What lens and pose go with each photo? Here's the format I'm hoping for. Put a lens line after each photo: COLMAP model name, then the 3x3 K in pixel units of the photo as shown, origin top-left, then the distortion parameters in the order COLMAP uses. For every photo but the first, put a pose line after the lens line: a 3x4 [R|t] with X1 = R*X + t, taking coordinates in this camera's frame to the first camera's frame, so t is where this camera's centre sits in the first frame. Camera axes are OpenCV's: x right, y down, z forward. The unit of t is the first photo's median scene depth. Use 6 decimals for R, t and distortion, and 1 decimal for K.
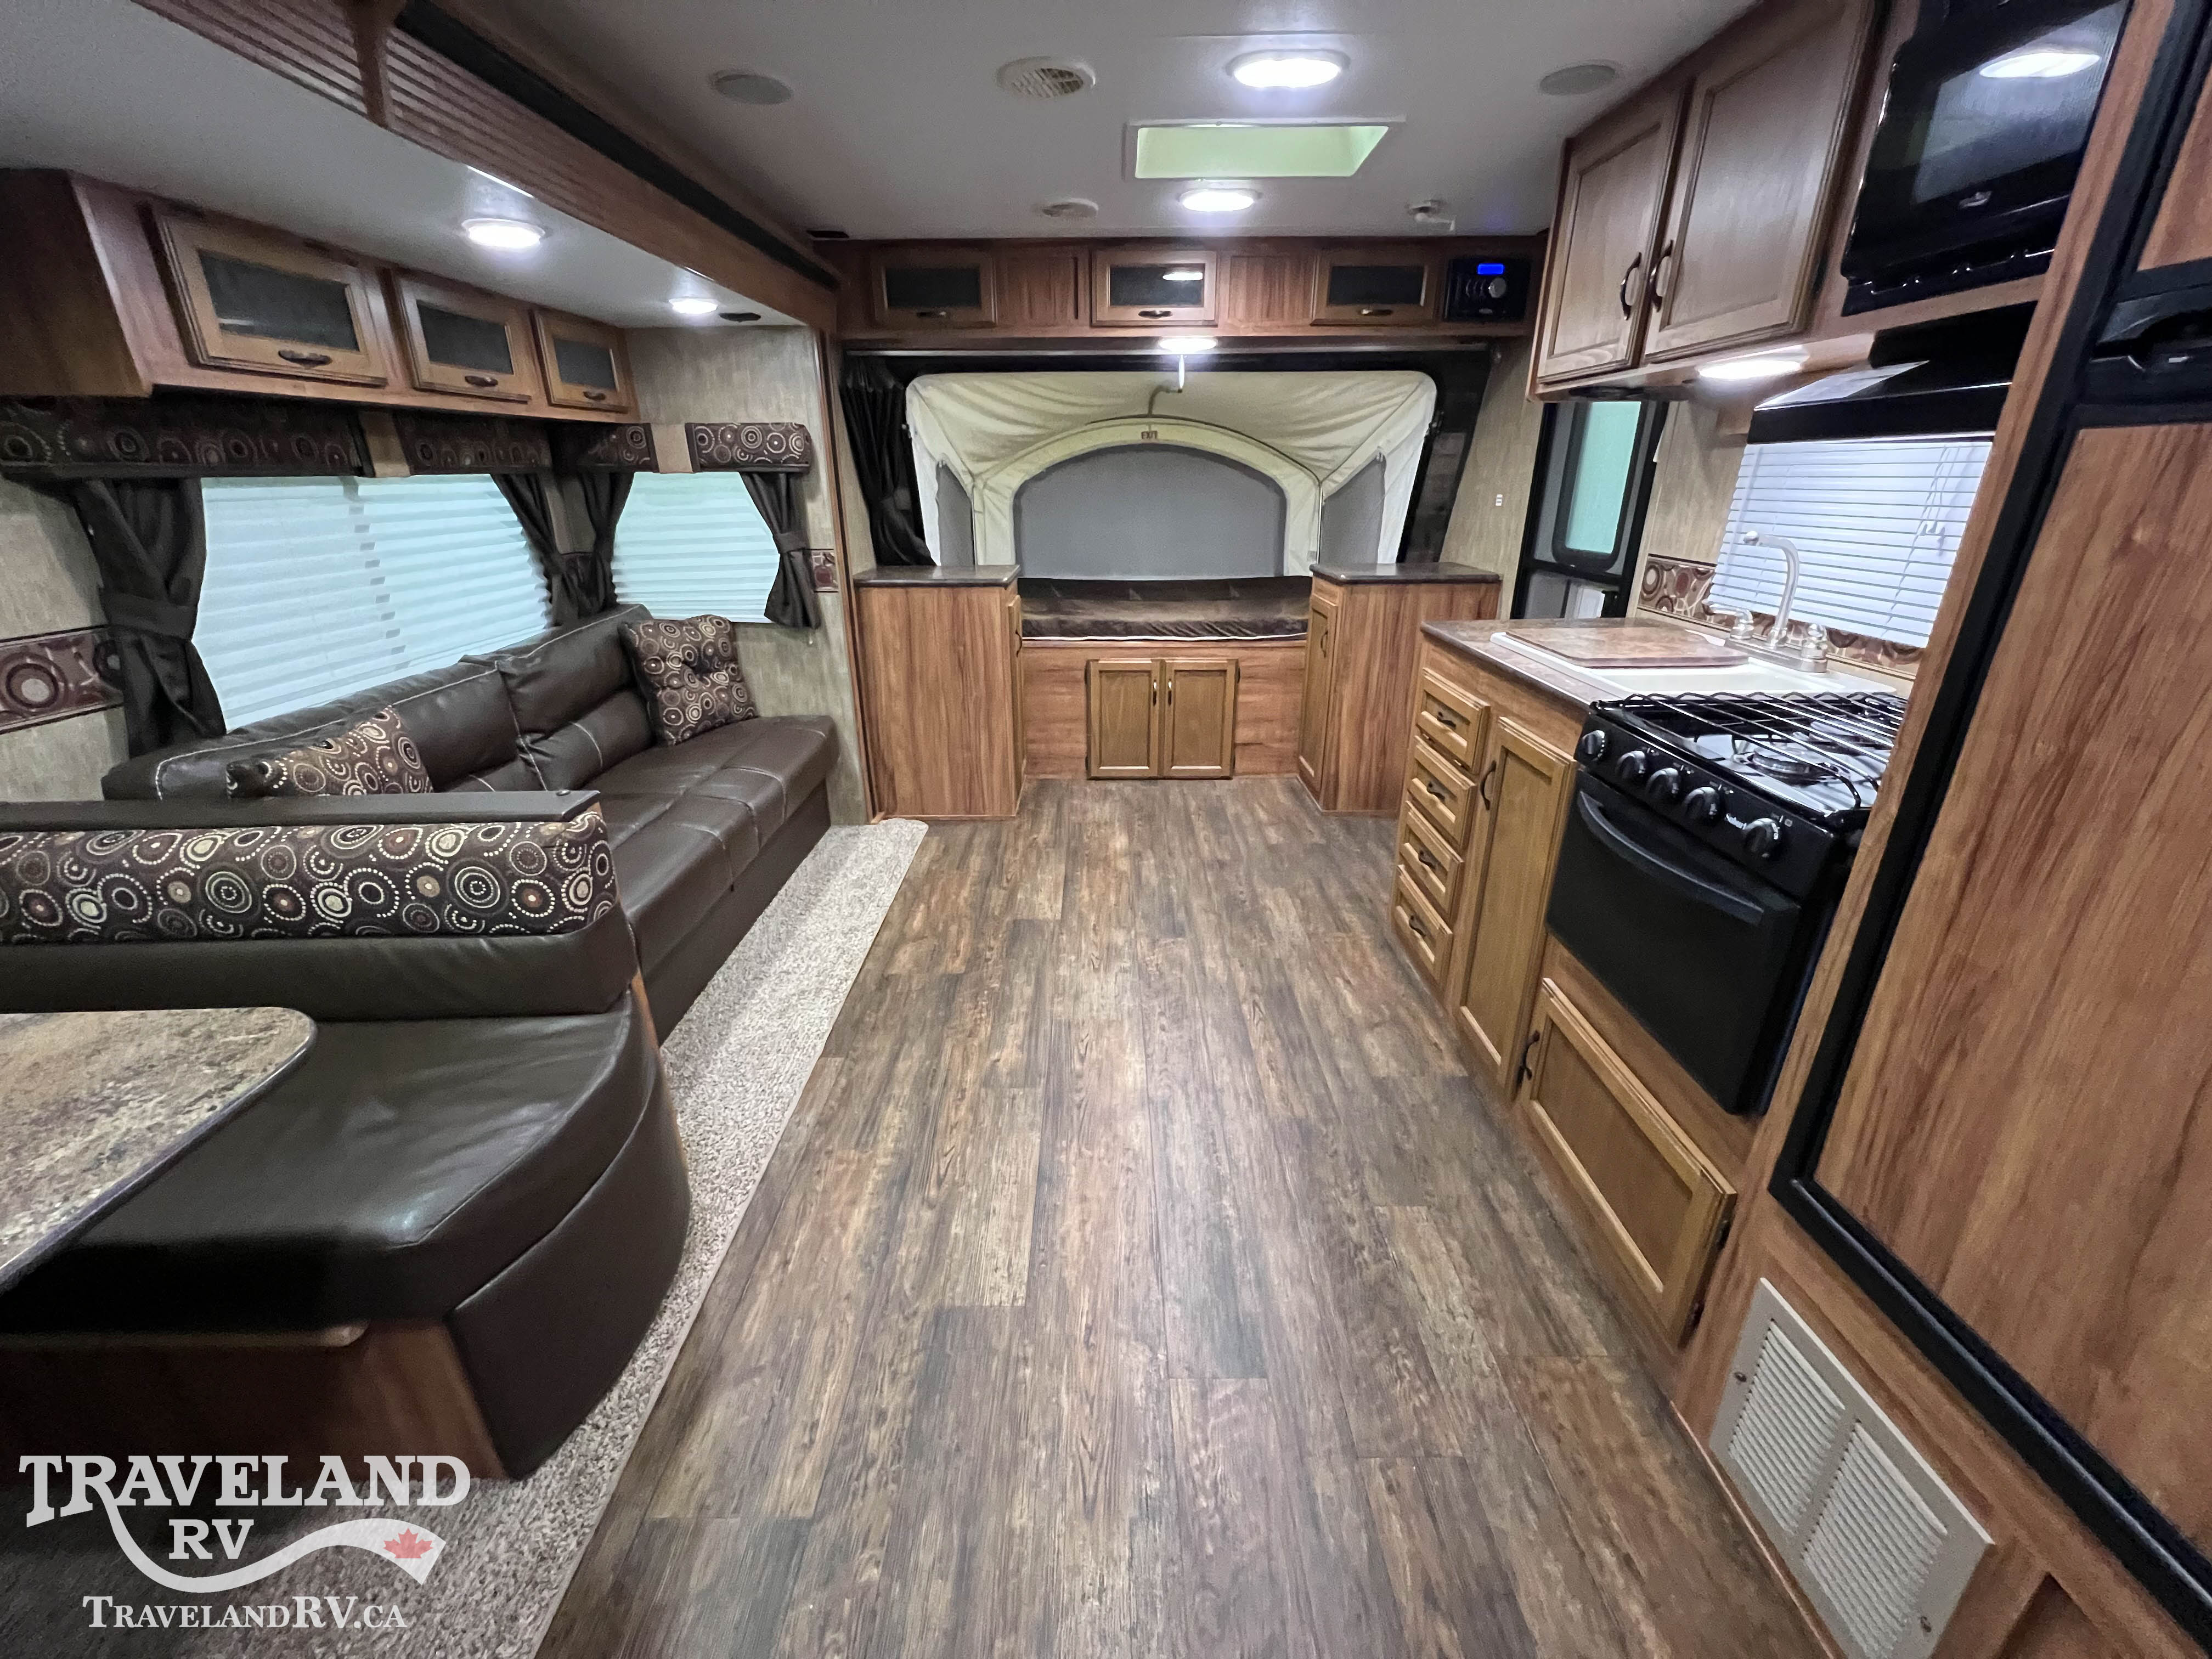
lens RADIAL K [[884.2, 0, 1101.6], [0, 884.2, 825.4], [0, 0, 1]] dist [-0.000761, -0.000037]
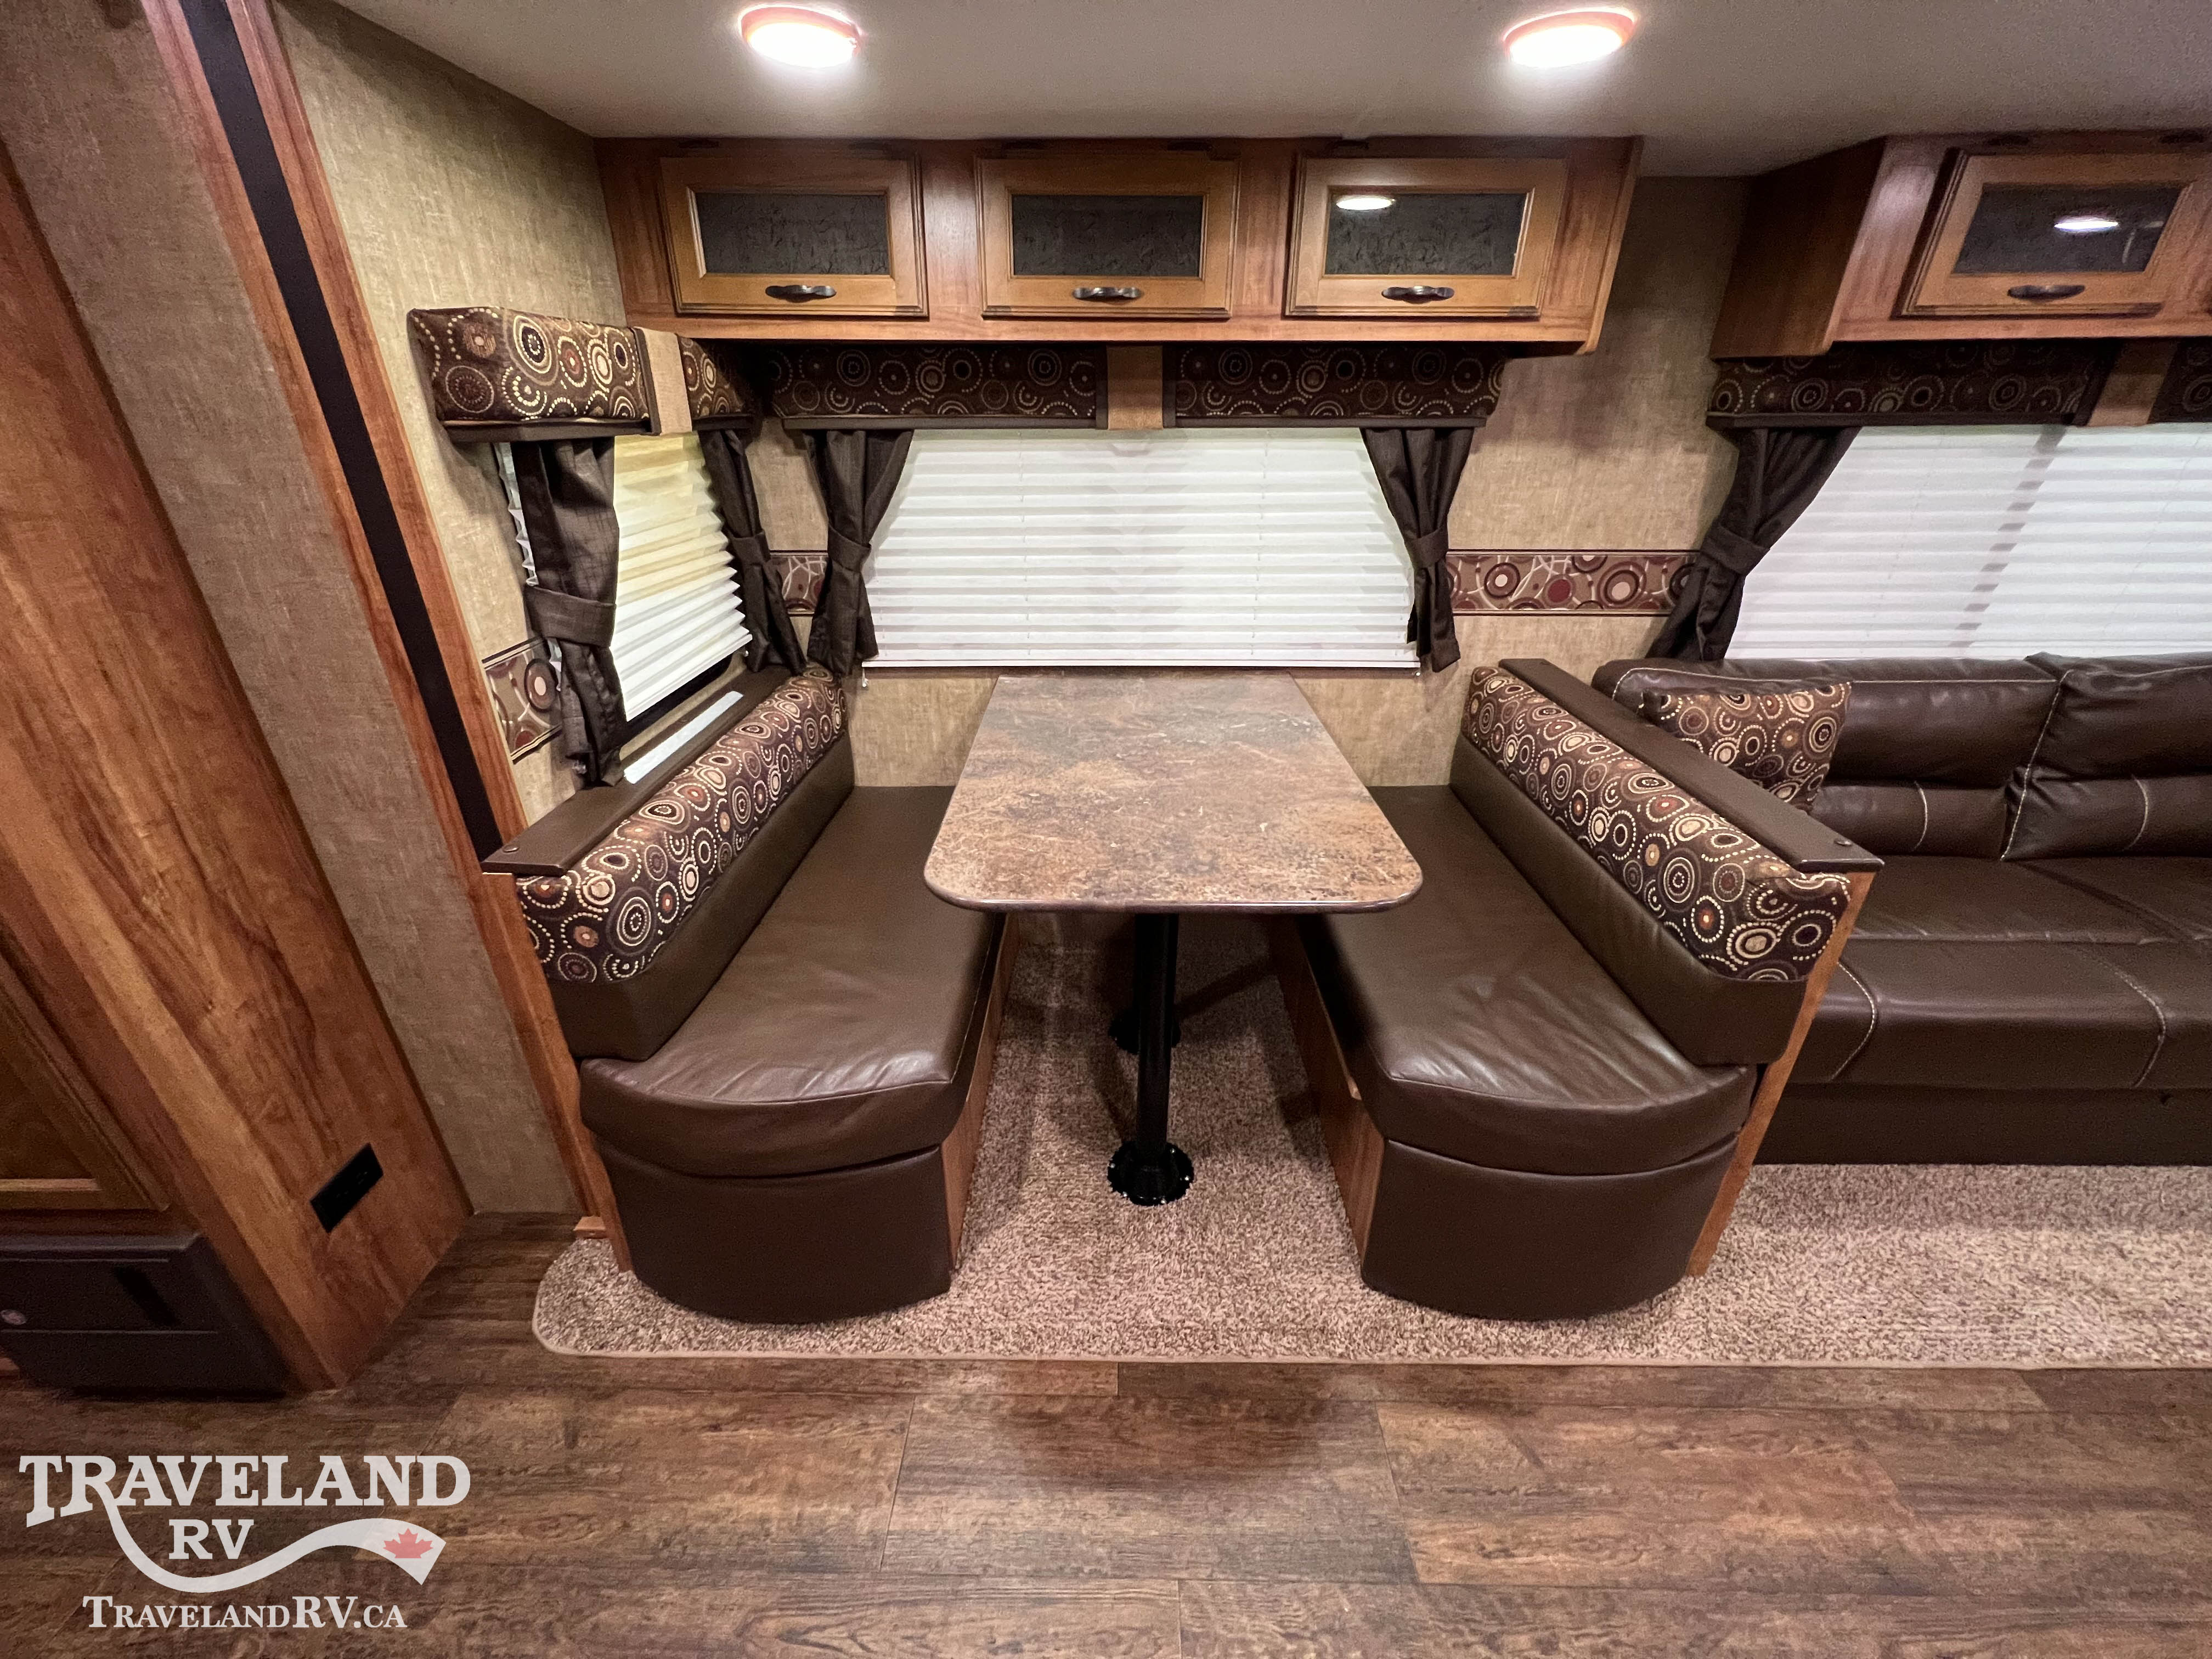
lens RADIAL K [[884.2, 0, 1101.9], [0, 884.2, 824.9], [0, 0, 1]] dist [-0.000761, -0.000037]
pose [[-0.017583, 0.447312, -0.894205, 0.145802], [-0.364925, 0.829776, 0.422258, -0.153983], [0.930871, 0.333742, 0.148646, 0.231771]]
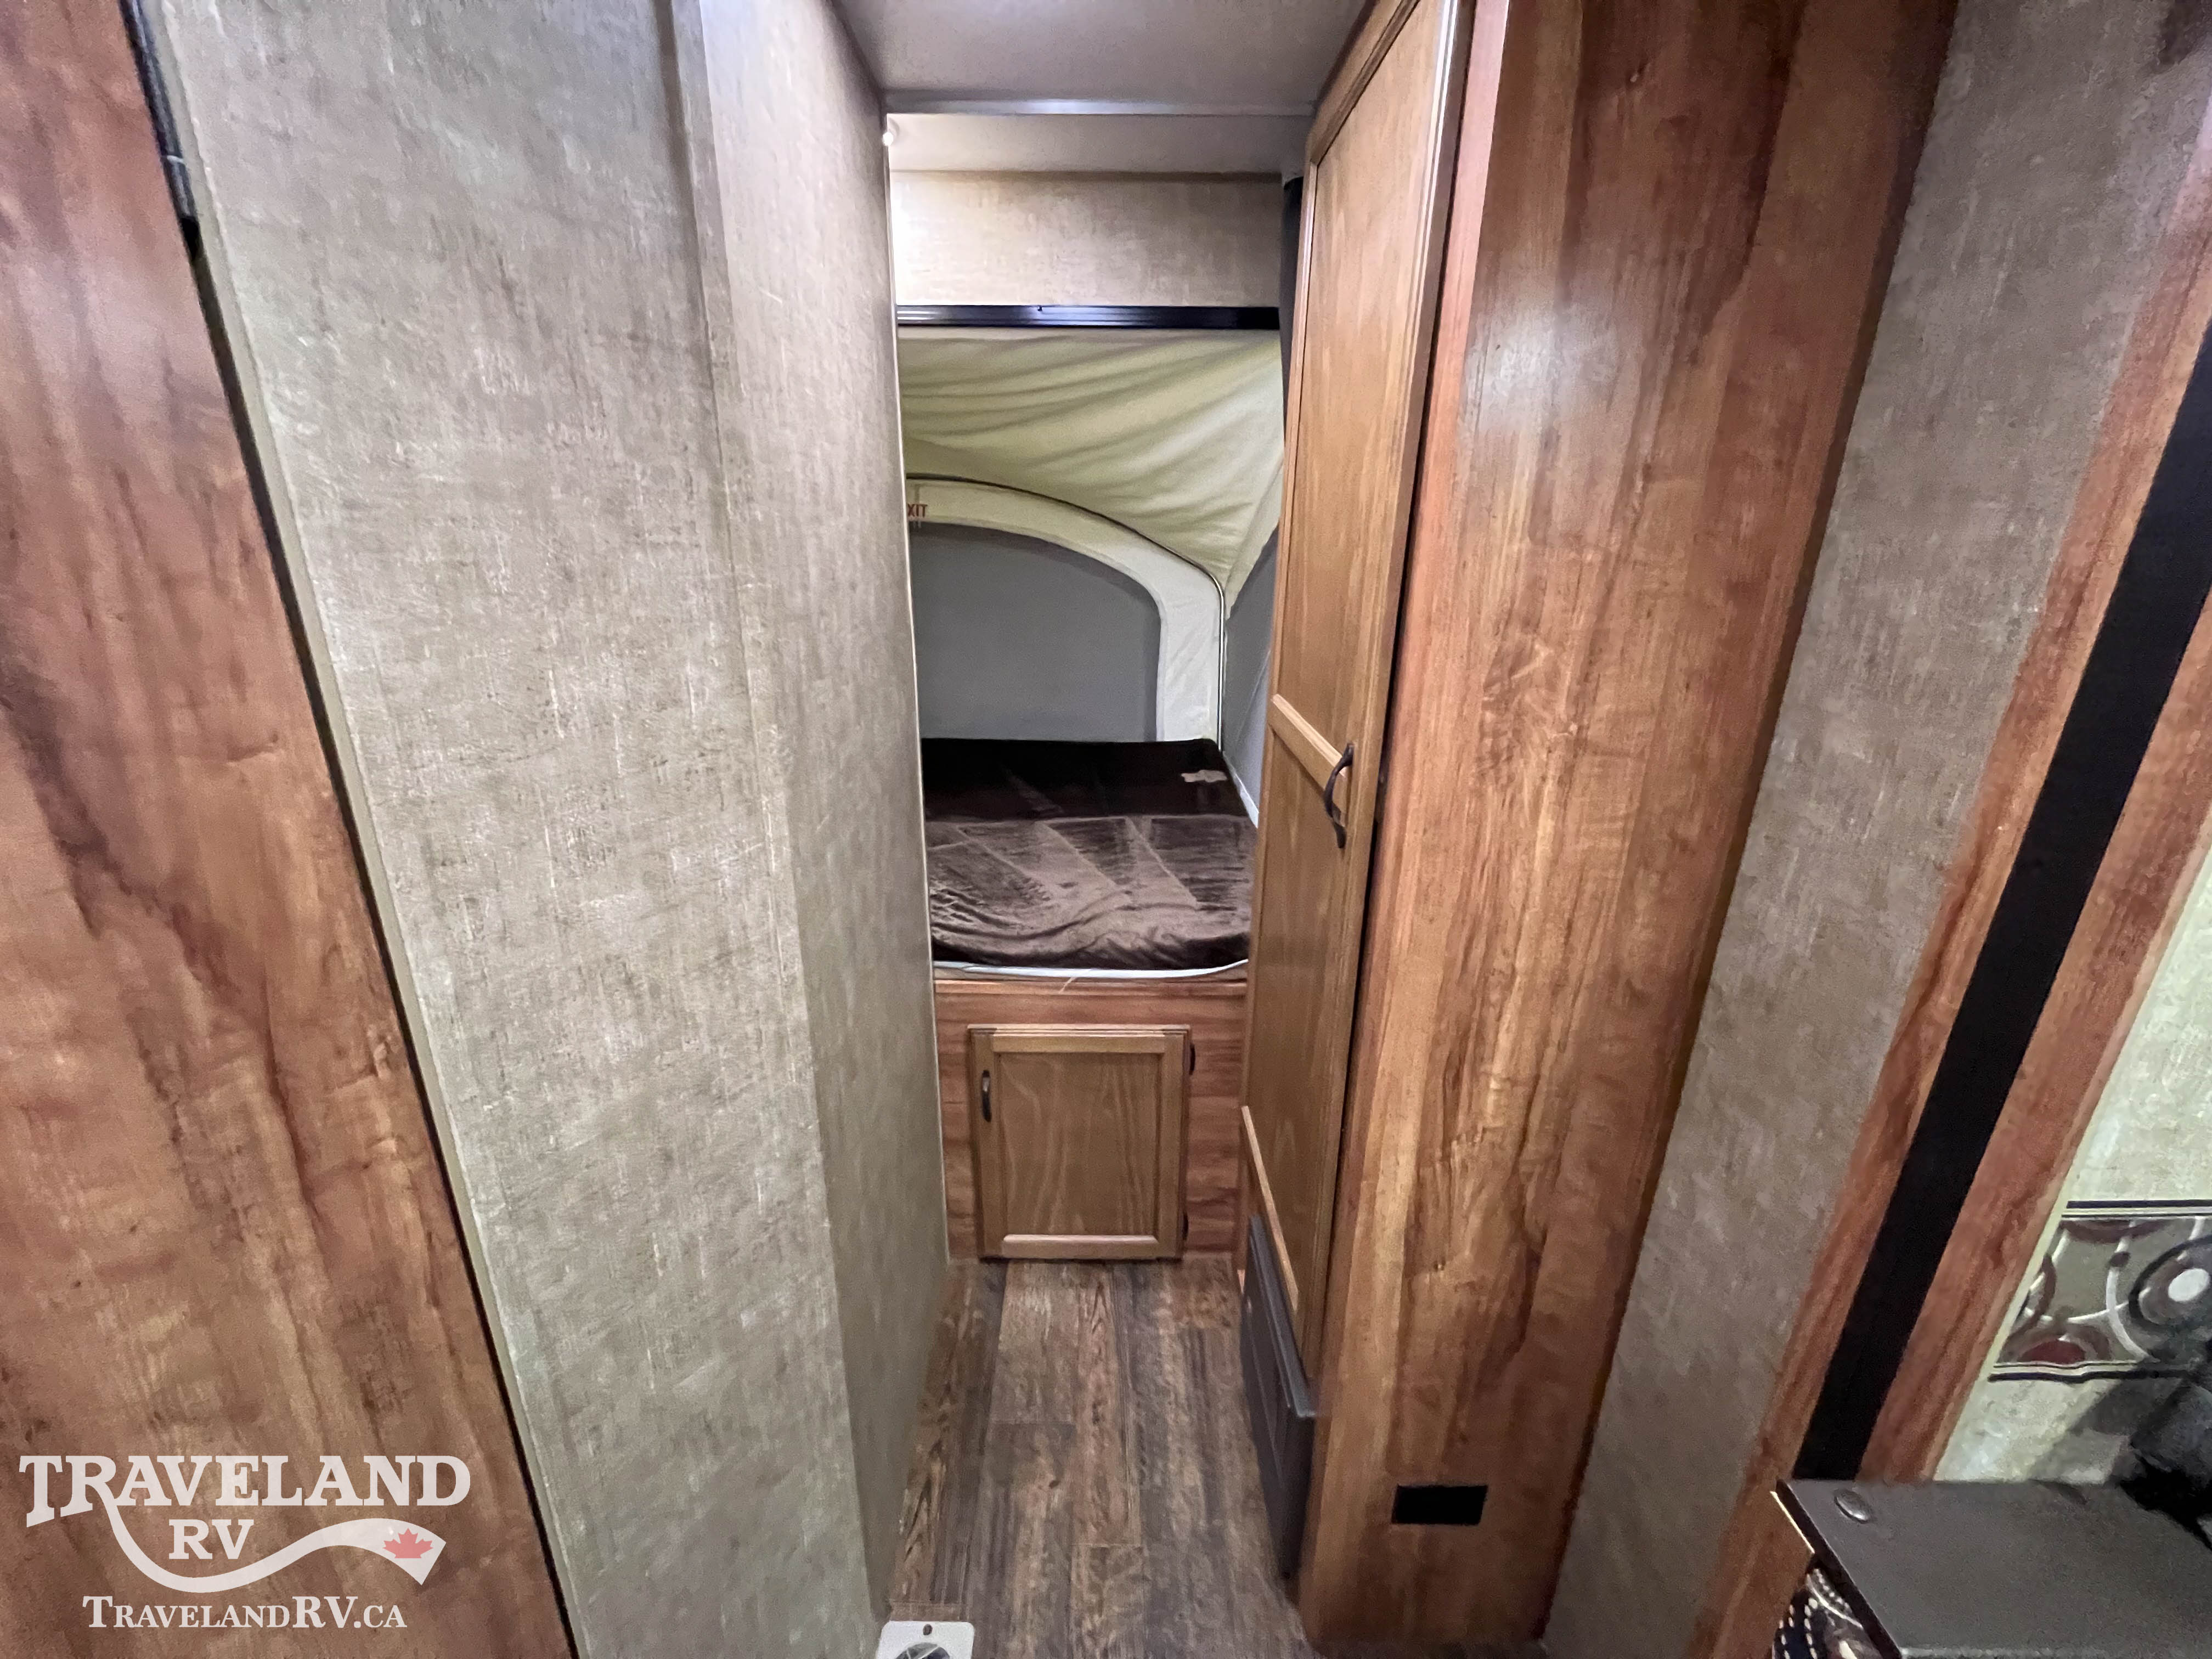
lens RADIAL K [[884.2, 0, 1100.1], [0, 884.2, 823.7], [0, 0, 1]] dist [-0.000761, -0.000037]
pose [[-0.999996, -0.001757, 0.002335, -0.243839], [0.000147, 0.767661, 0.640856, -0.093183], [-0.002918, 0.640853, -0.767658, -0.055969]]
